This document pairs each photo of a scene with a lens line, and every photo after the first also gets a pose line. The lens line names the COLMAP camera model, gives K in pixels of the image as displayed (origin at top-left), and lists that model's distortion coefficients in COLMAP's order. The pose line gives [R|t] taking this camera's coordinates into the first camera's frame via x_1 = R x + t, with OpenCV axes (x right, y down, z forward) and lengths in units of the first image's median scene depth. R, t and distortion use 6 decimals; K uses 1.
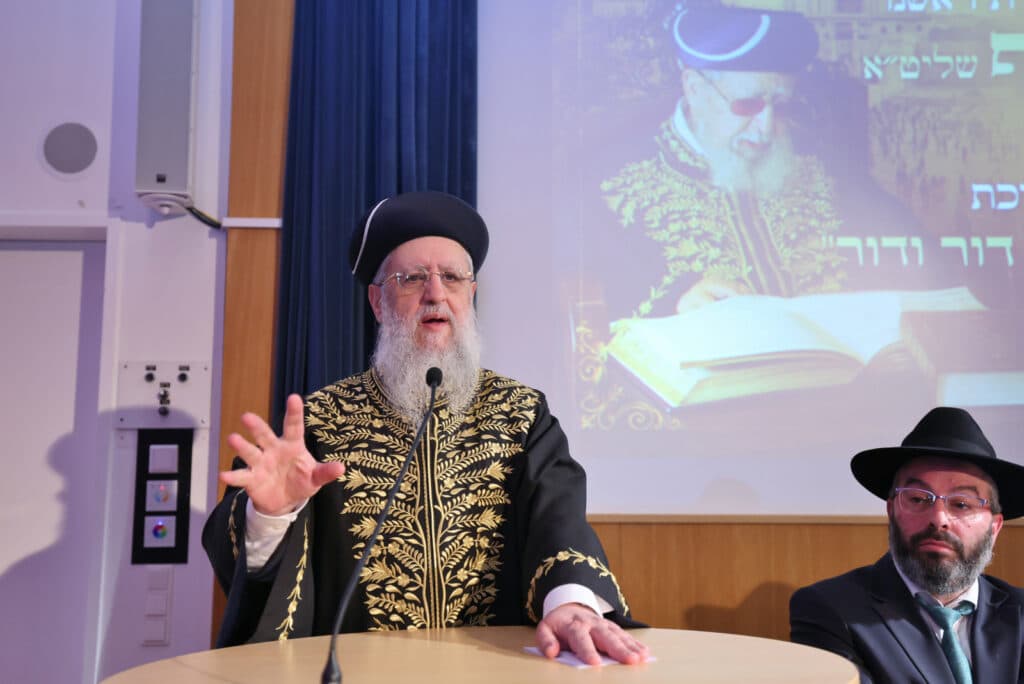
lens RADIAL K [[1001.1, 0, 489.3], [0, 1001.1, 366.2], [0, 0, 1]] dist [0.012802, 0.113662]
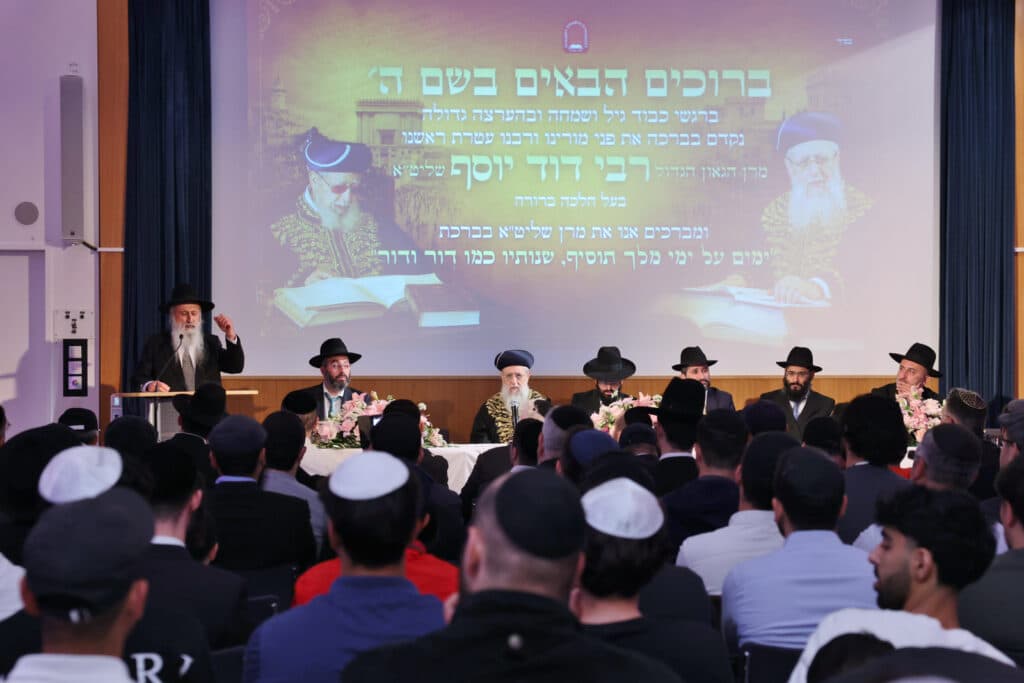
lens RADIAL K [[1763.9, 0, 512.0], [0, 1763.9, 341.5], [0, 0, 1]] dist [0.120276, 0.083278]
pose [[0.999766, -0.001901, 0.021533, 0.555335], [-0.000605, 0.993277, 0.115756, -0.378444], [-0.021608, -0.115742, 0.993044, -2.879774]]
